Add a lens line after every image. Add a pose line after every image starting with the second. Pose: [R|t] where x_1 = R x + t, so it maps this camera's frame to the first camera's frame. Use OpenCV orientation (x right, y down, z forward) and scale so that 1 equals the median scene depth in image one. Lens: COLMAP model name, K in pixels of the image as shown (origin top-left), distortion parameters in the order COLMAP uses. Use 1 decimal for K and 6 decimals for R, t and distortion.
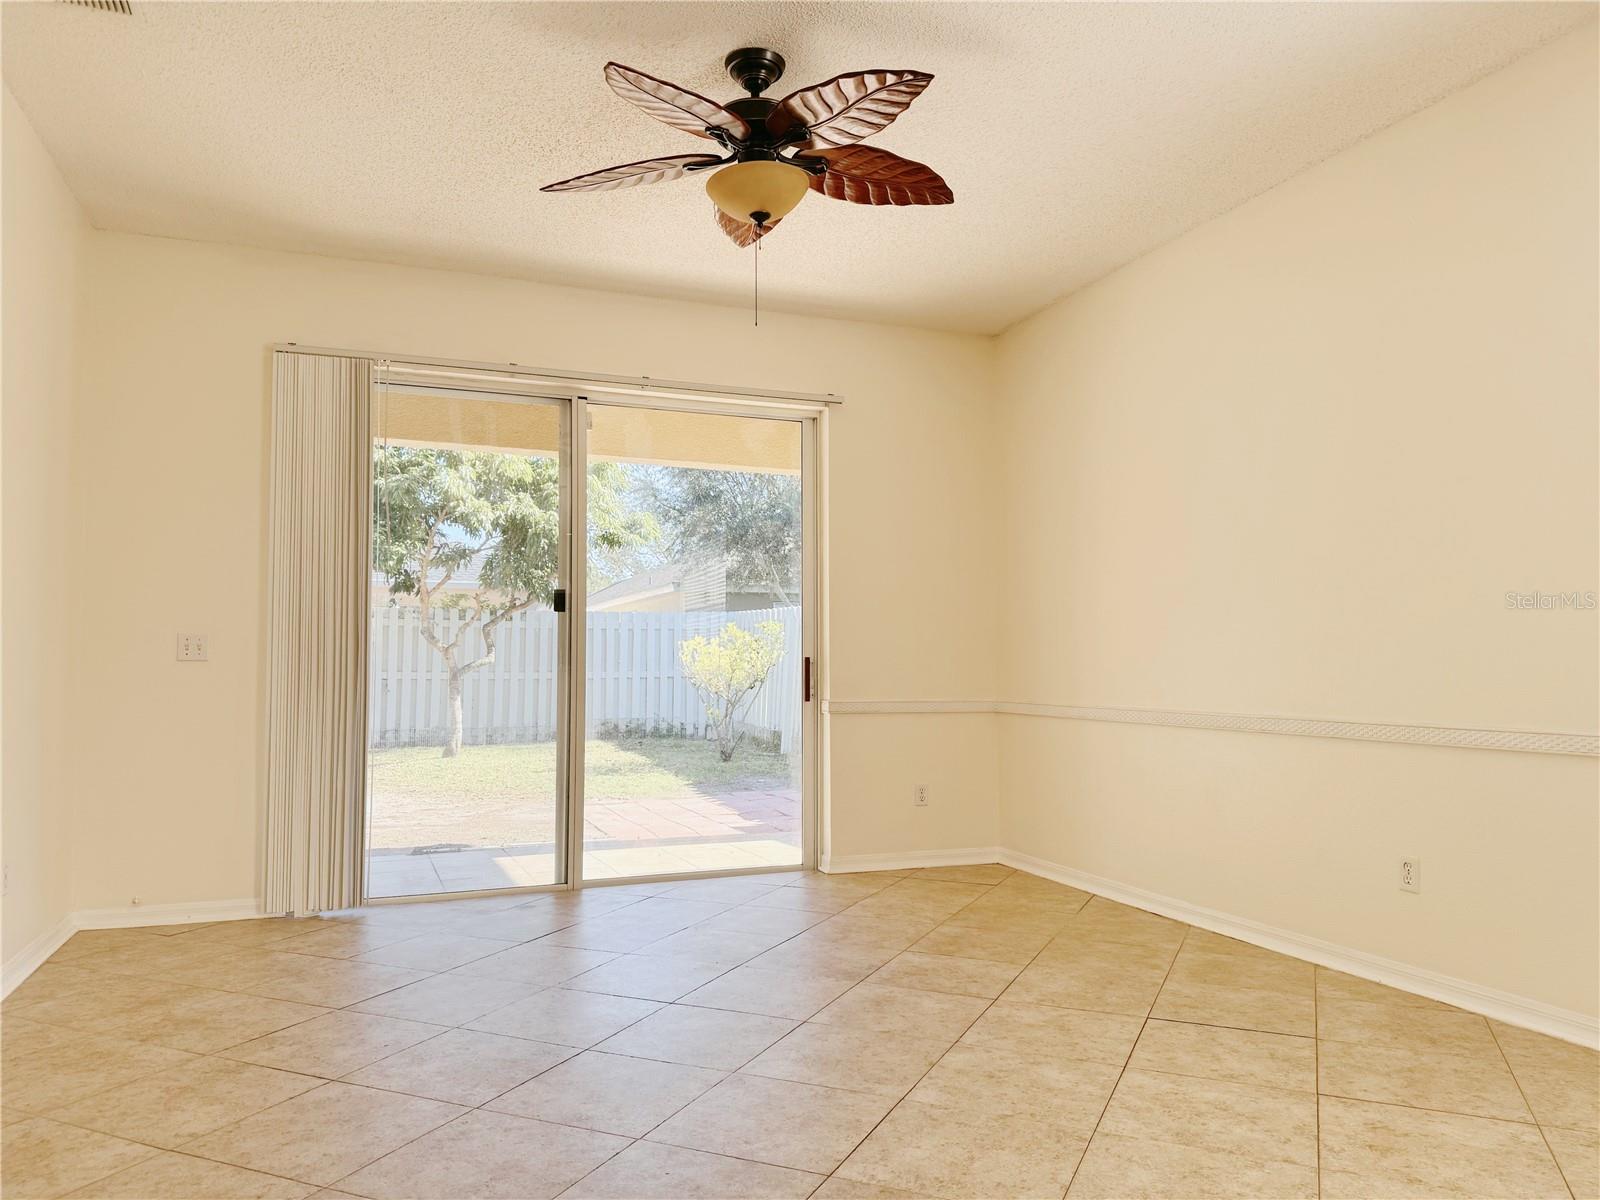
lens RADIAL K [[1126.6, 0, 806.7], [0, 1126.6, 614.1], [0, 0, 1]] dist [0.041810, -0.048633]
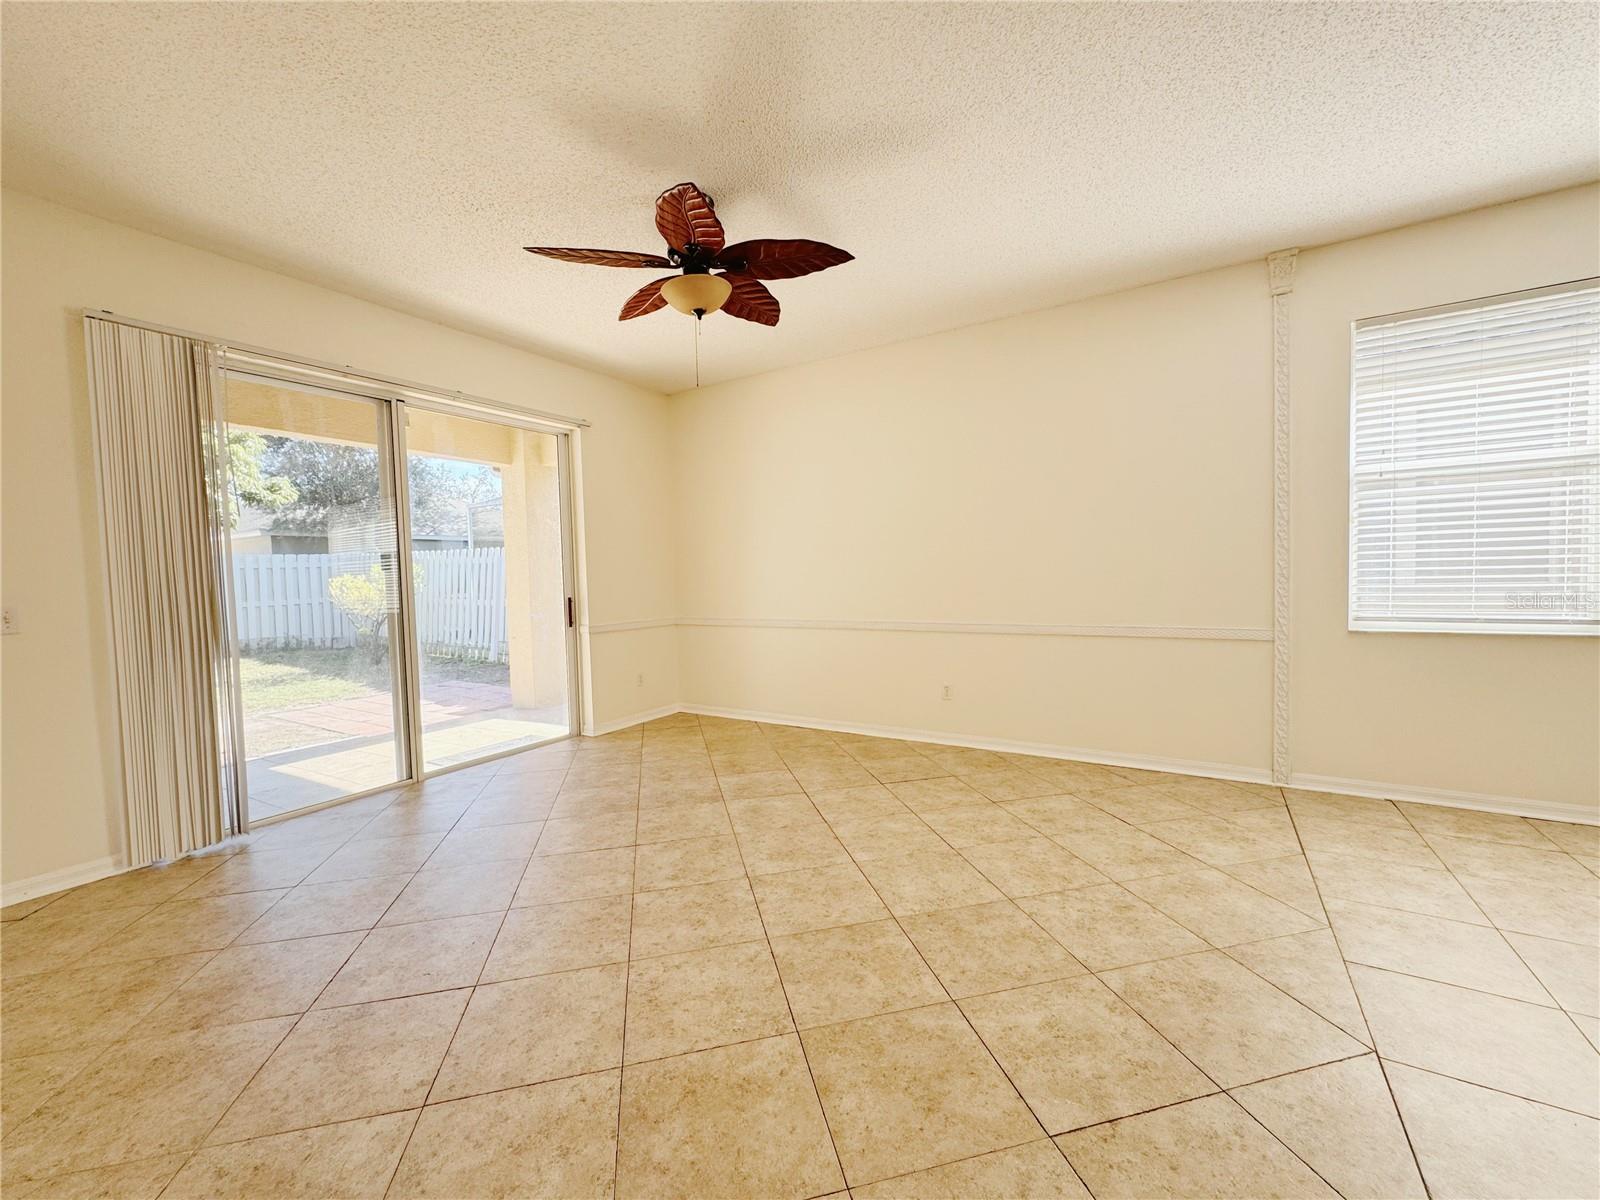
lens RADIAL K [[639.1, 0, 803.6], [0, 639.1, 599.3], [0, 0, 1]] dist [0.001050, -0.000399]
pose [[0.797892, -0.046884, 0.600974, -0.321726], [-0.000912, 0.996876, 0.078981, -0.031517], [-0.602799, -0.063567, 0.795357, 0.169240]]
